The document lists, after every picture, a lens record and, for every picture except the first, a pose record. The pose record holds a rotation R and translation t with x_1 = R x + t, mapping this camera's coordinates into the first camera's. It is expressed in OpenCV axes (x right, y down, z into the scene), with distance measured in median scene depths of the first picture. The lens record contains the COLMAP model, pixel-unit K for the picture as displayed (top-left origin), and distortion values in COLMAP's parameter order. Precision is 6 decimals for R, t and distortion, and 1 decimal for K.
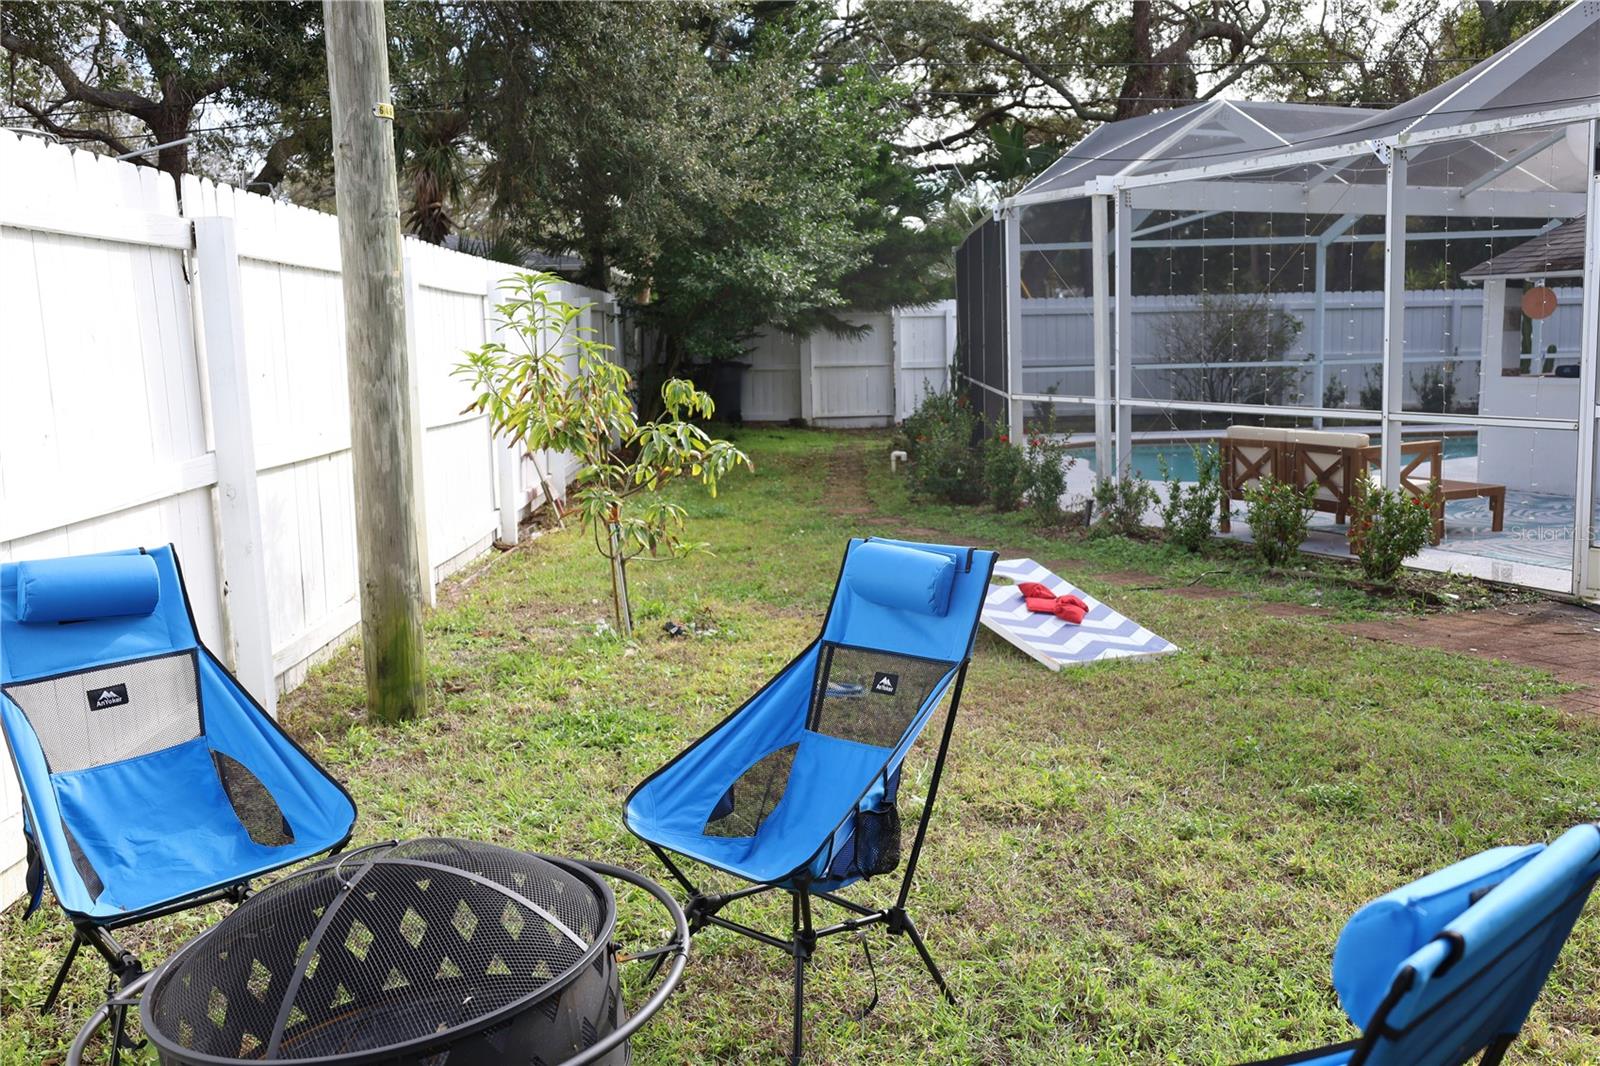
lens RADIAL K [[1599.3, 0, 800.0], [0, 1599.3, 533.0], [0, 0, 1]] dist [0.051578, -0.014988]
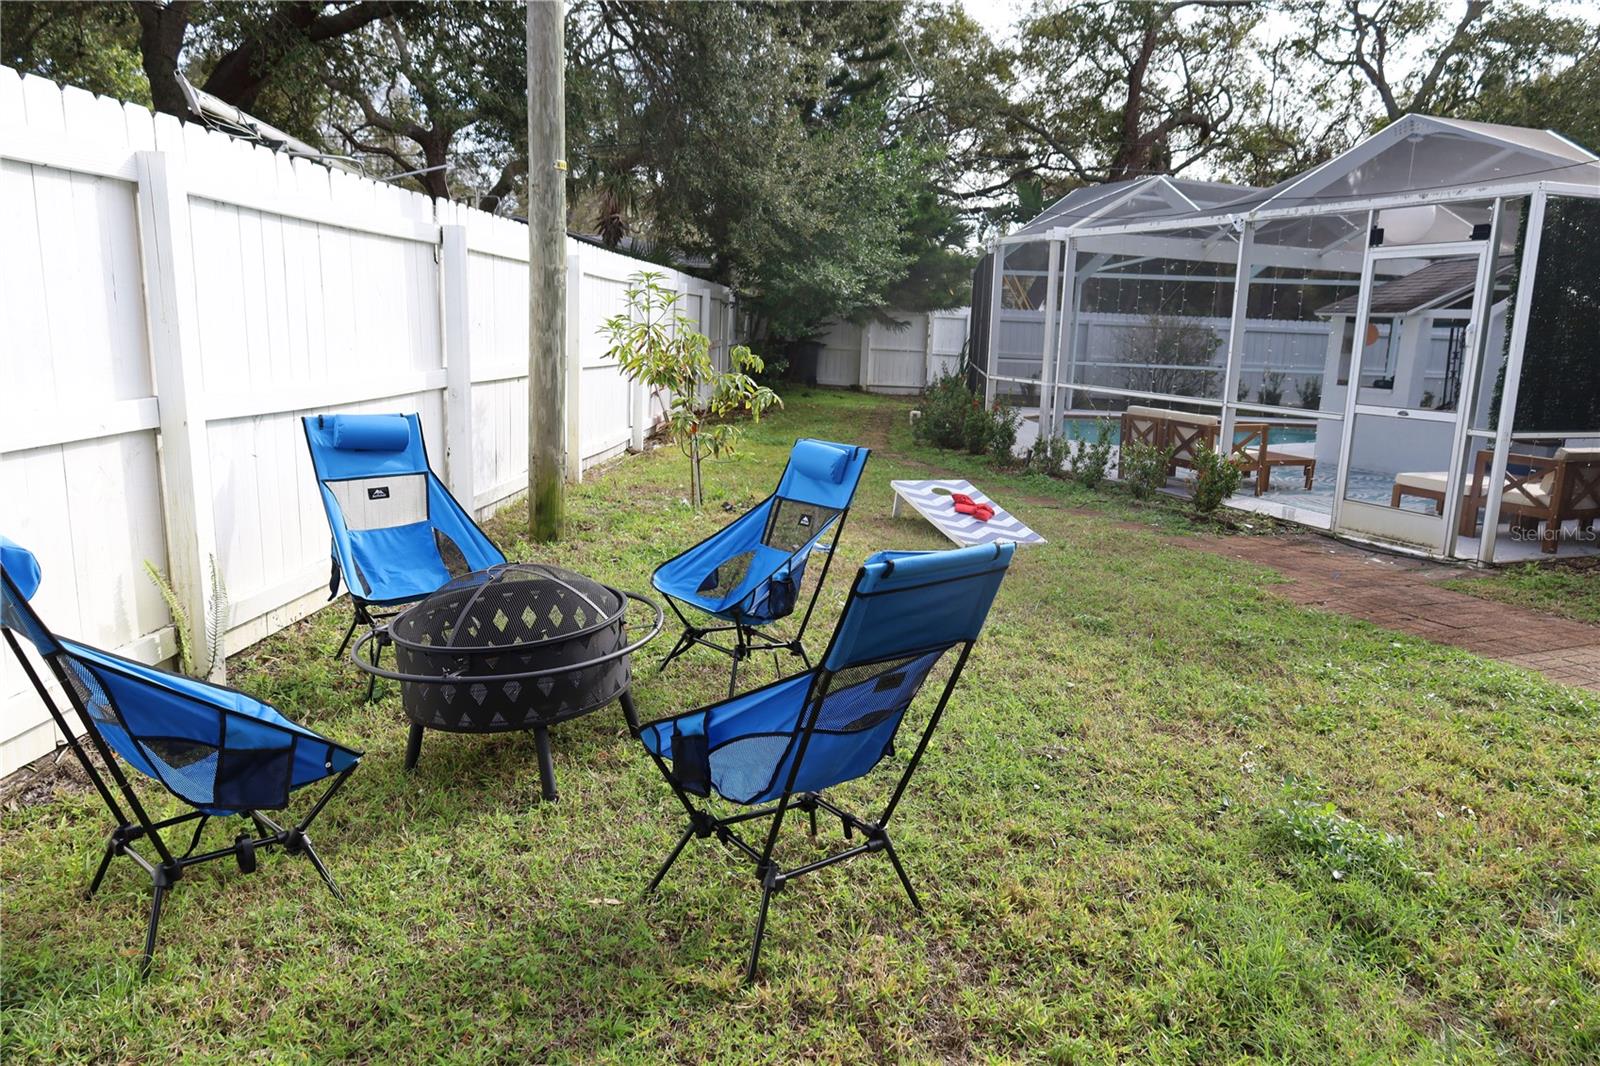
lens RADIAL K [[1210.7, 0, 800.0], [0, 1210.7, 533.0], [0, 0, 1]] dist [0.059330, -0.000353]
pose [[0.994717, 0.077405, -0.067423, 0.053633], [-0.074170, 0.996029, 0.049239, 0.016555], [0.070967, -0.043978, 0.996509, -0.129462]]
